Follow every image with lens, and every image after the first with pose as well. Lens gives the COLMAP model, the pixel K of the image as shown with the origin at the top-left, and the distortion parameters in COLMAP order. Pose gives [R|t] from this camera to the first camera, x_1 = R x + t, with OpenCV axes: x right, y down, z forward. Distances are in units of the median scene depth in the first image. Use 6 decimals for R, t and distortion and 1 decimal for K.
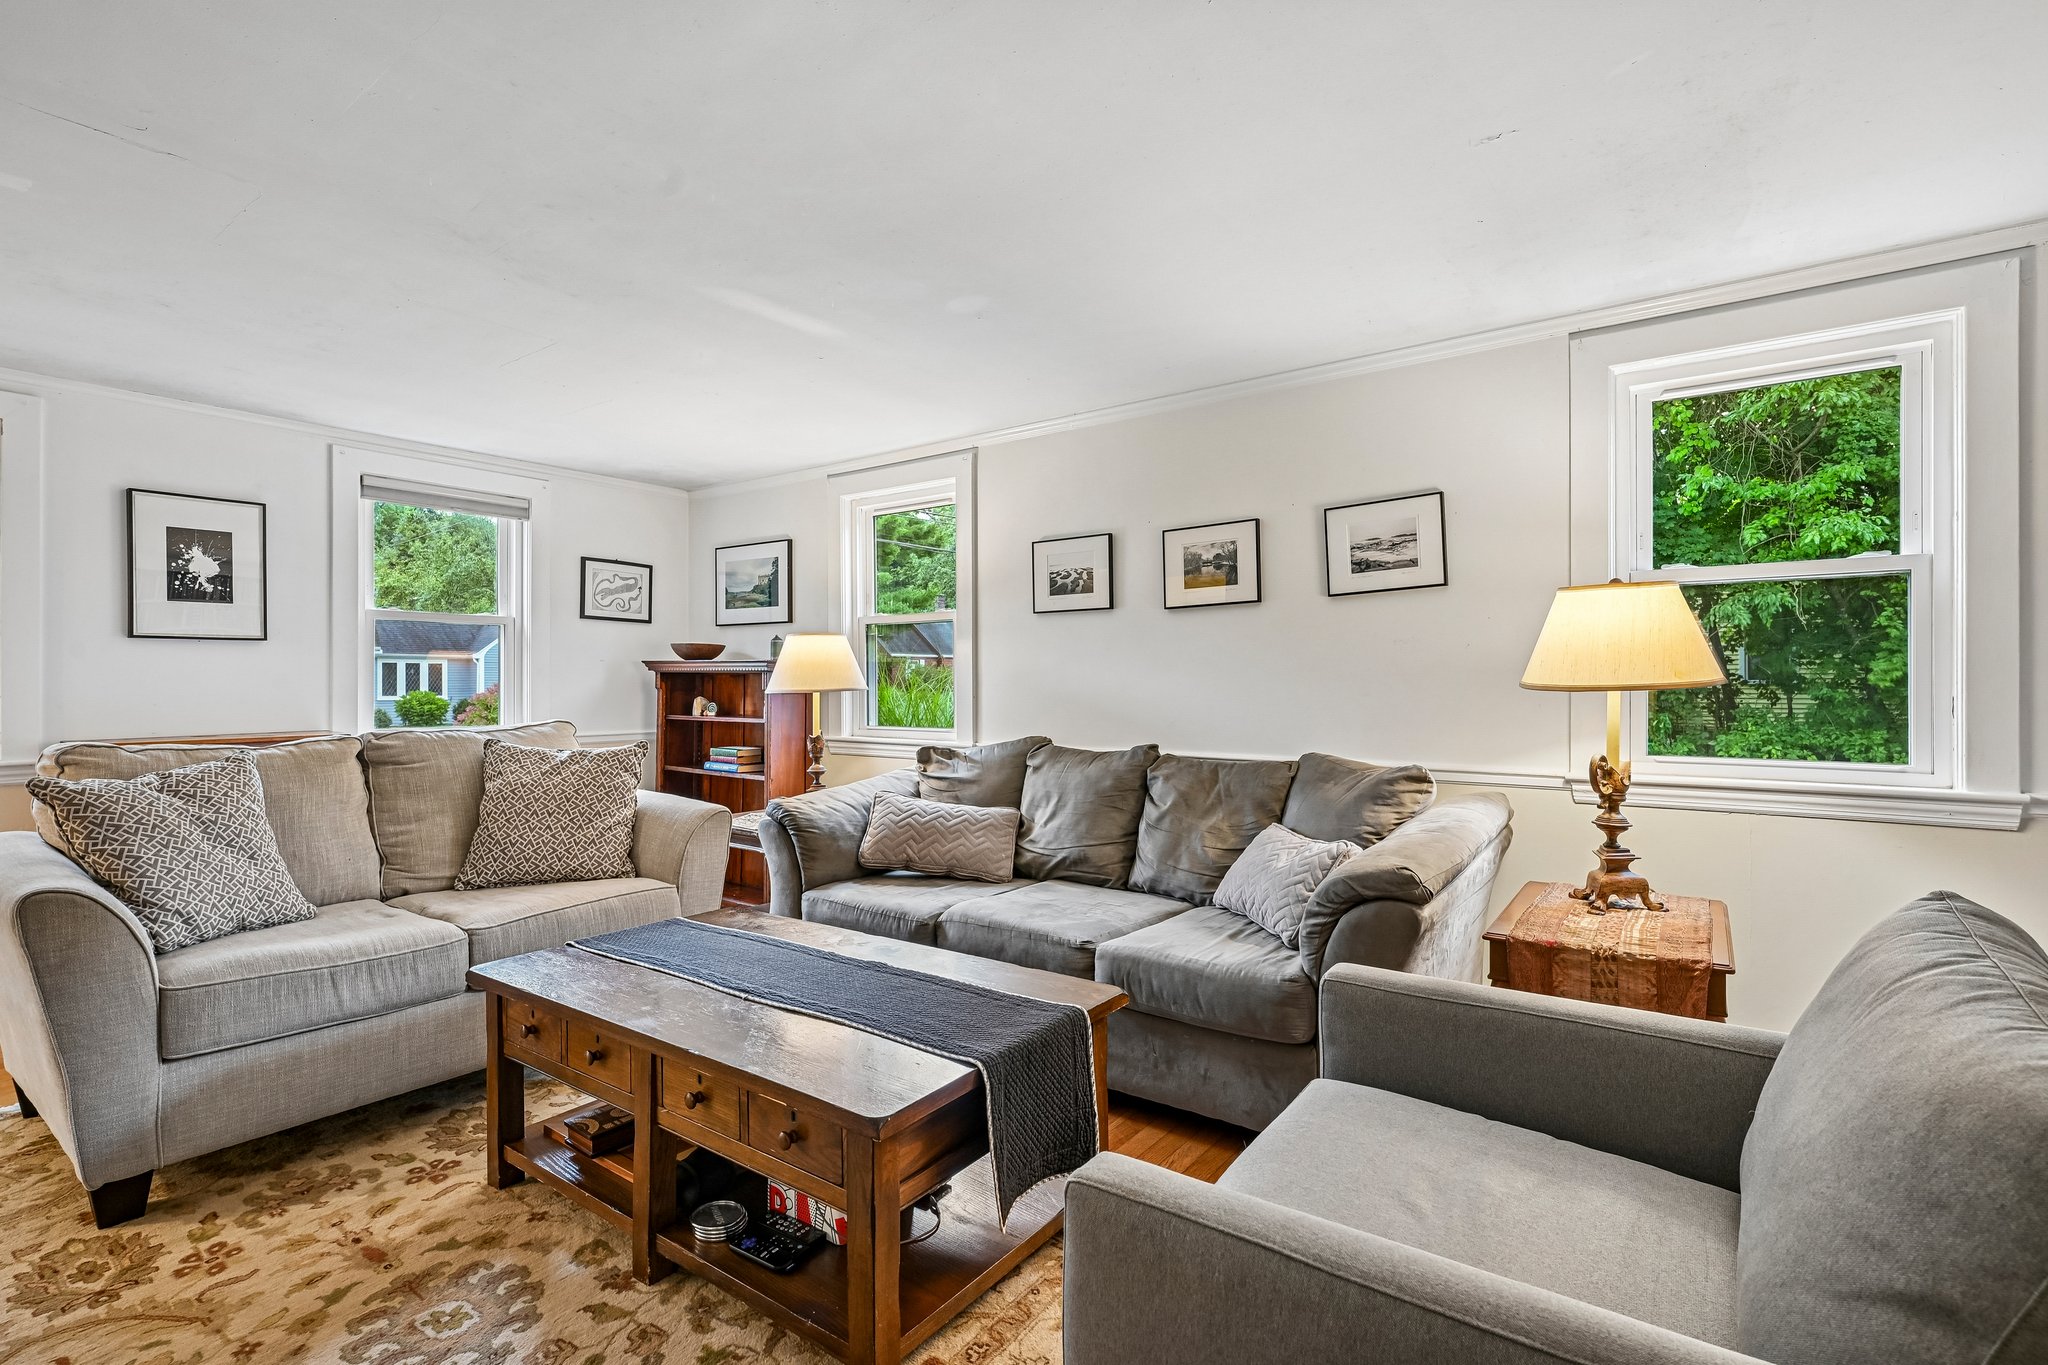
lens RADIAL K [[961.2, 0, 1031.0], [0, 961.2, 683.6], [0, 0, 1]] dist [-0.001529, -0.000904]
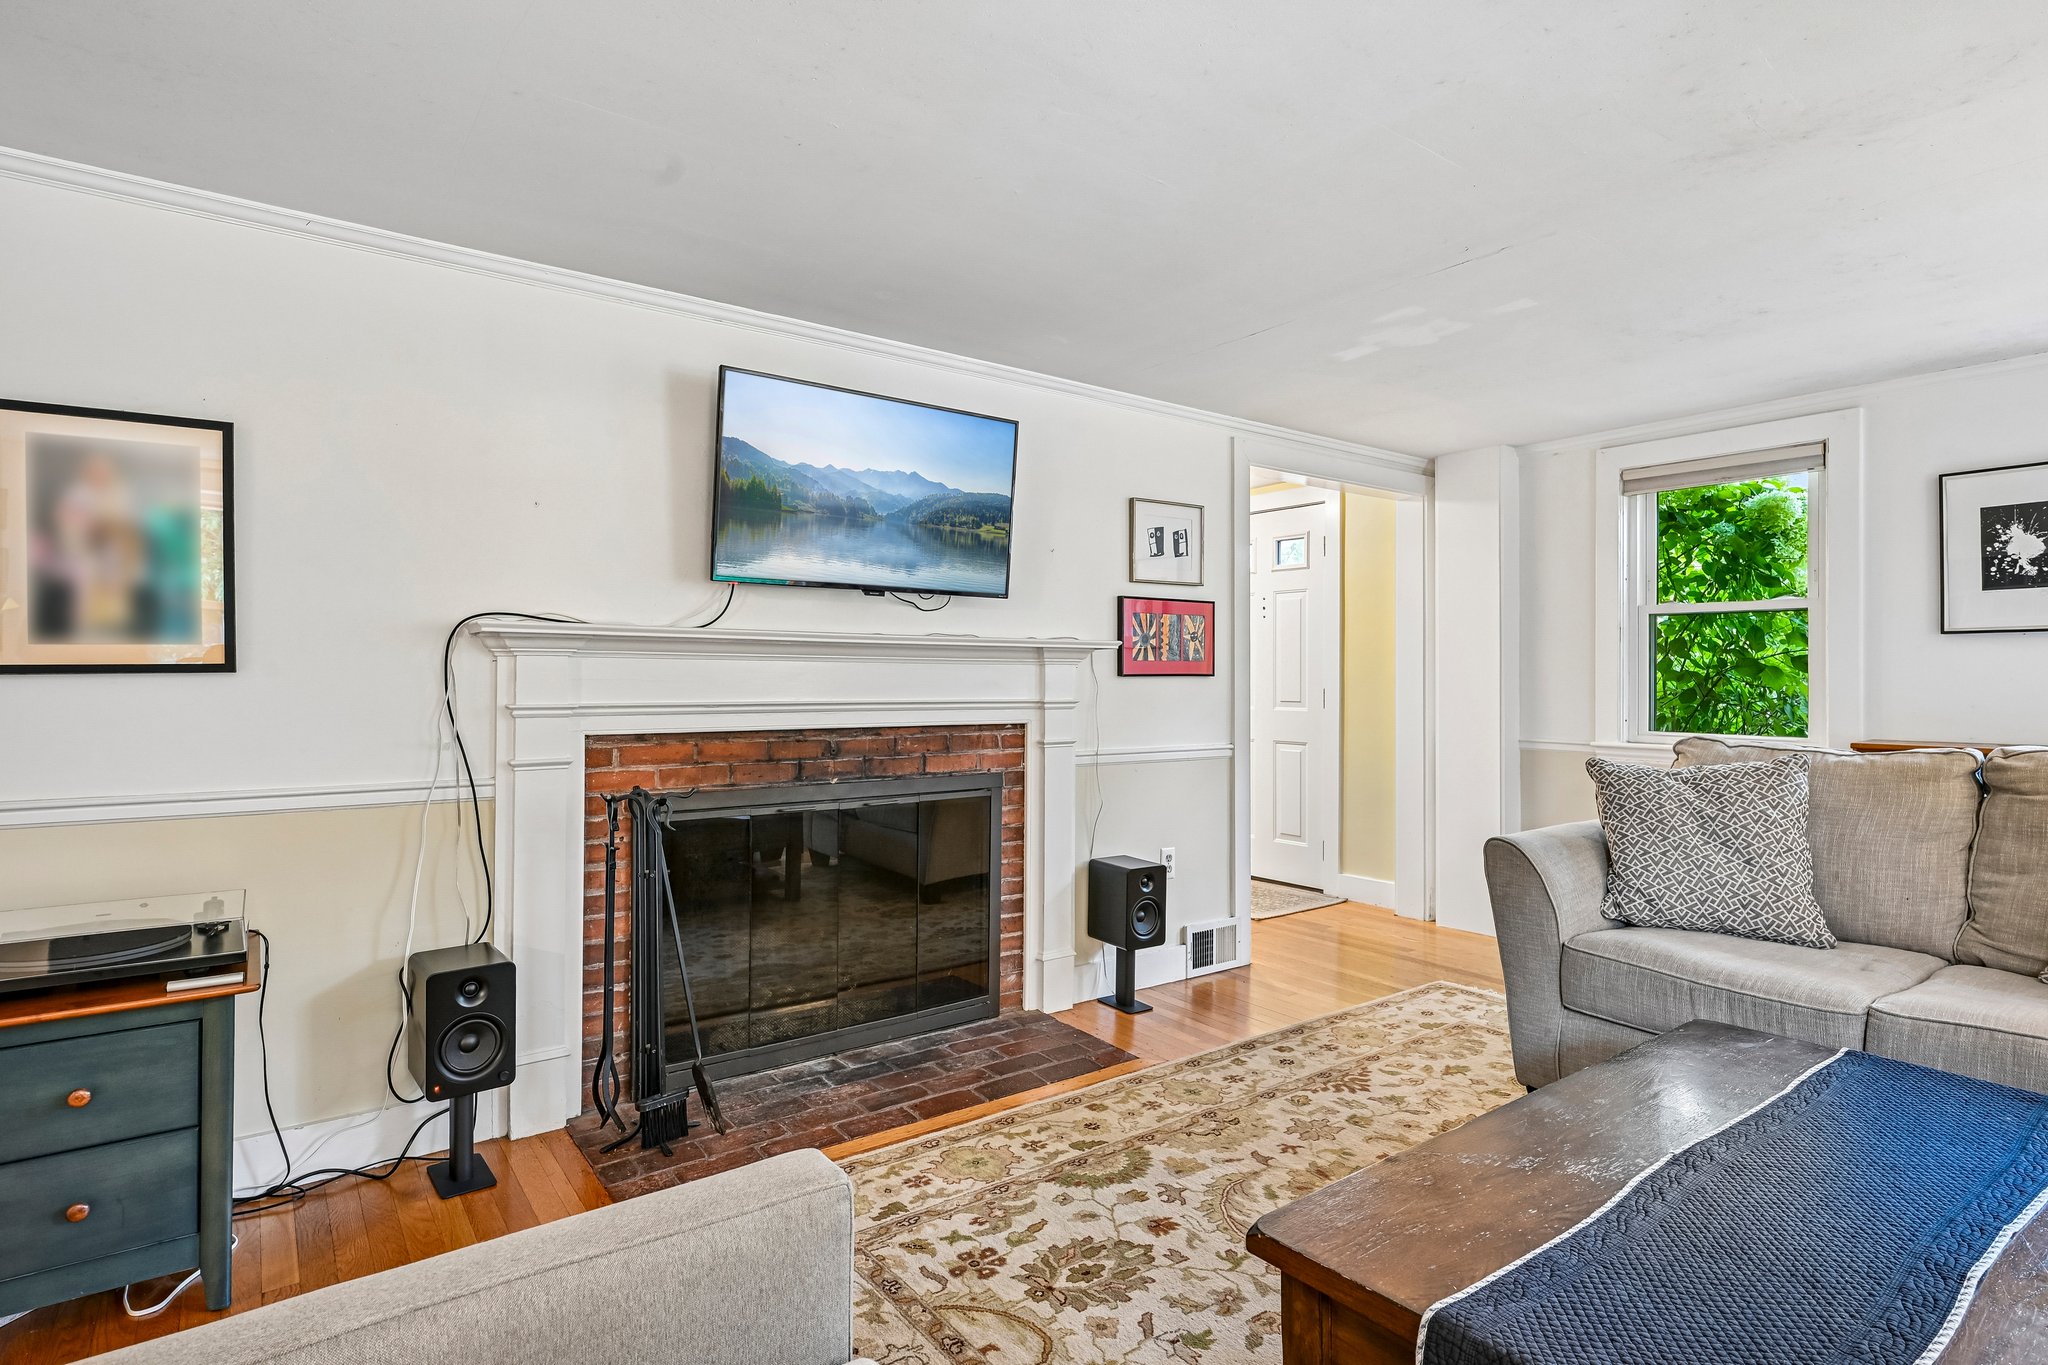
lens RADIAL K [[1051.8, 0, 1023.9], [0, 1051.8, 670.4], [0, 0, 1]] dist [0.007721, 0.001134]
pose [[-0.290925, -0.006609, -0.956723, 0.336308], [-0.004918, 0.999973, -0.005412, -0.002787], [0.956733, 0.003131, -0.290949, 0.484164]]
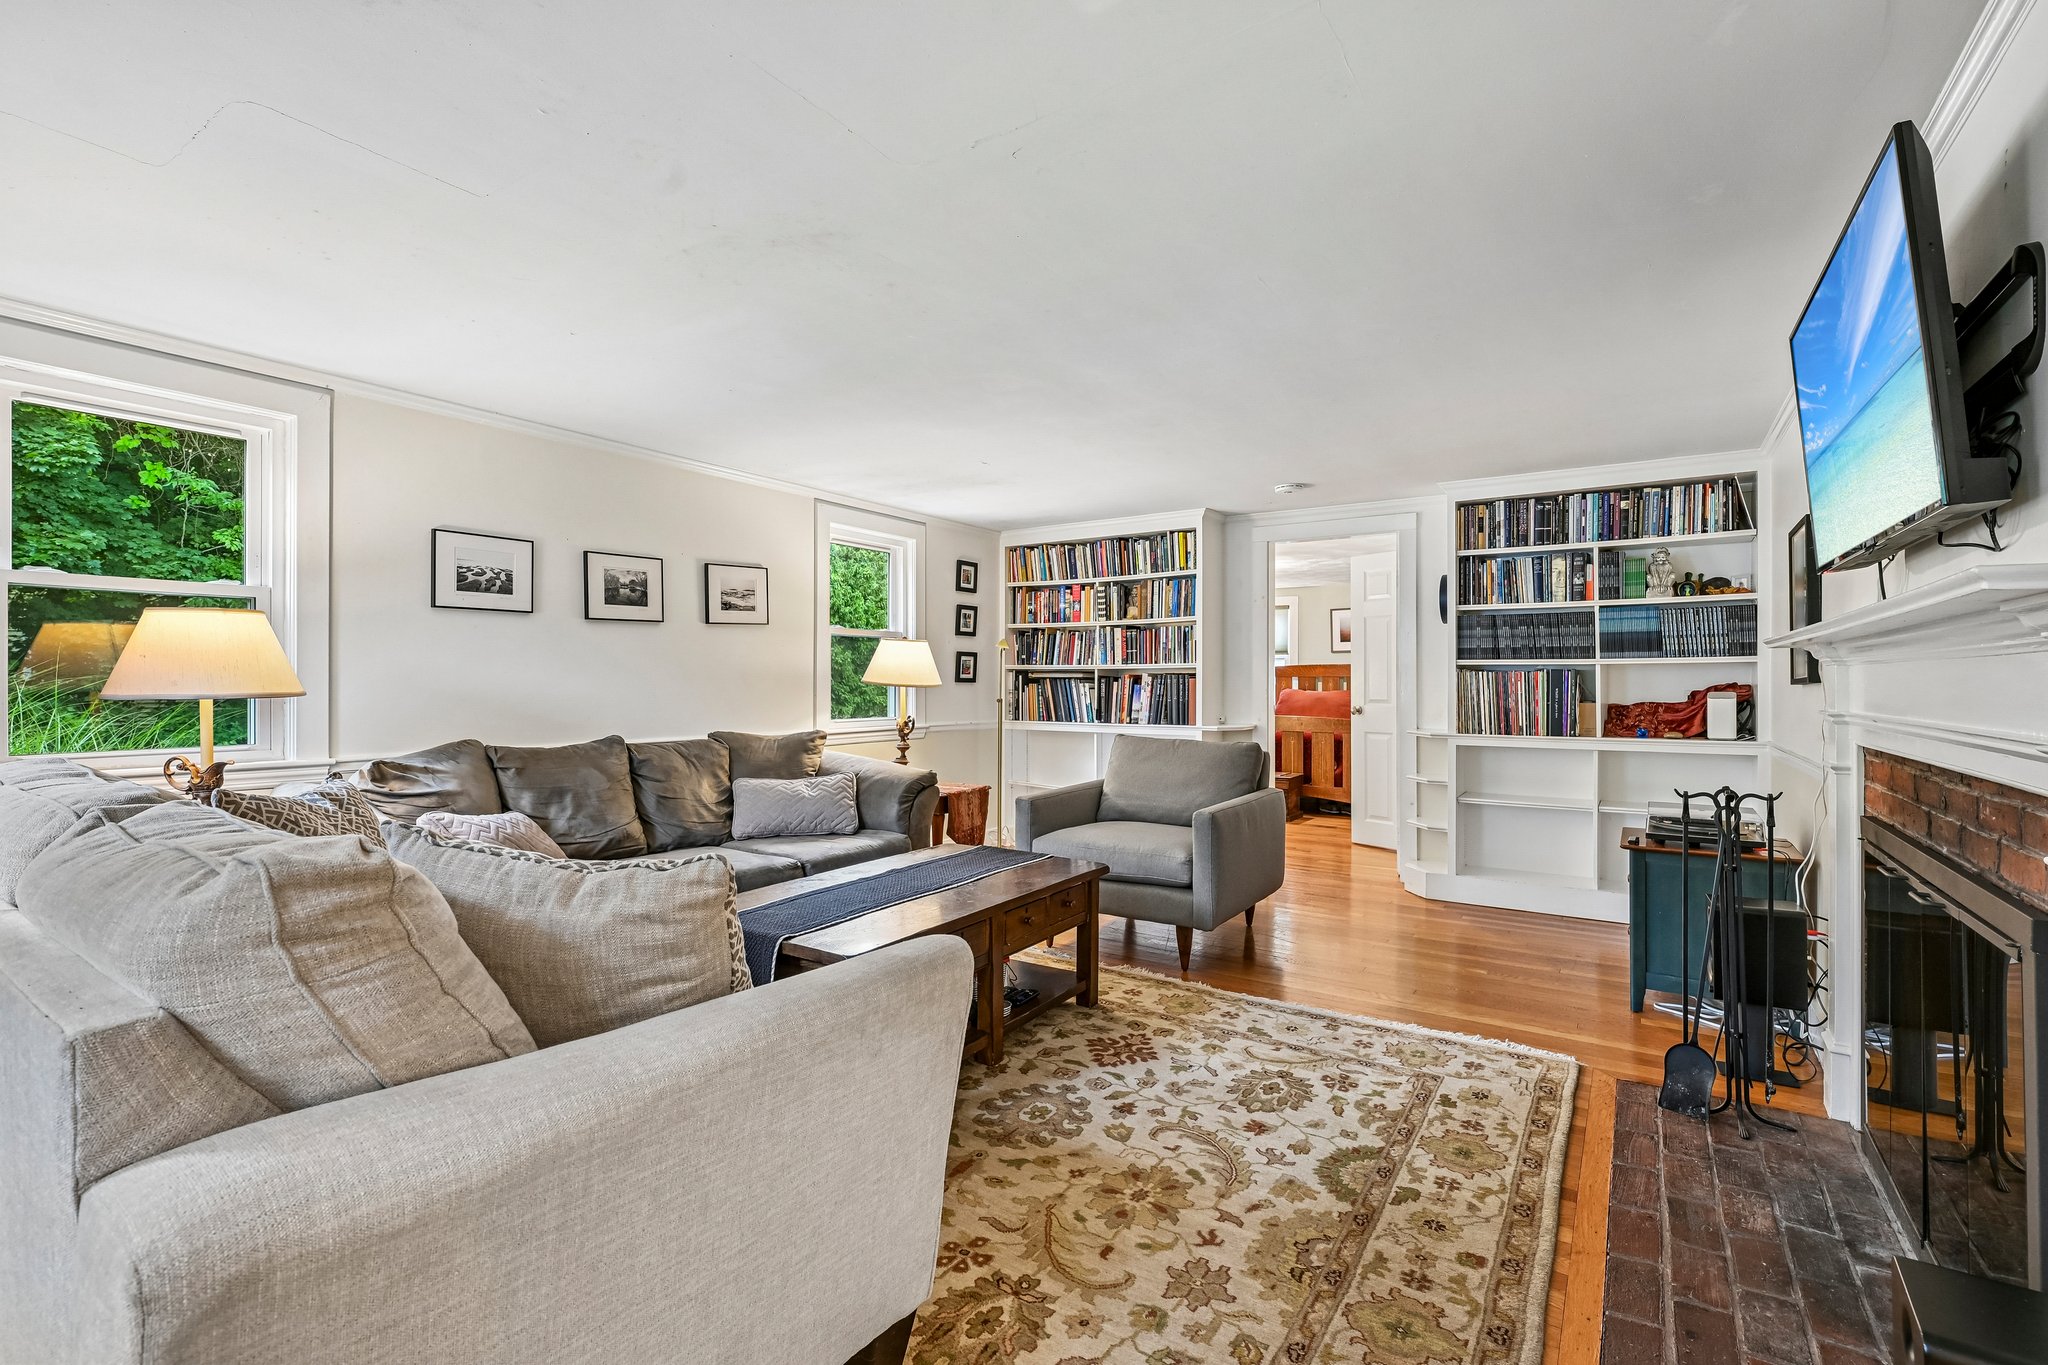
lens RADIAL K [[915.8, 0, 1025.9], [0, 915.8, 678.2], [0, 0, 1]] dist [0.004474, -0.000336]
pose [[-0.048059, 0.005820, 0.998828, -1.108251], [-0.001090, 0.999982, -0.005879, -0.000980], [-0.998844, -0.001371, -0.048052, 0.594072]]
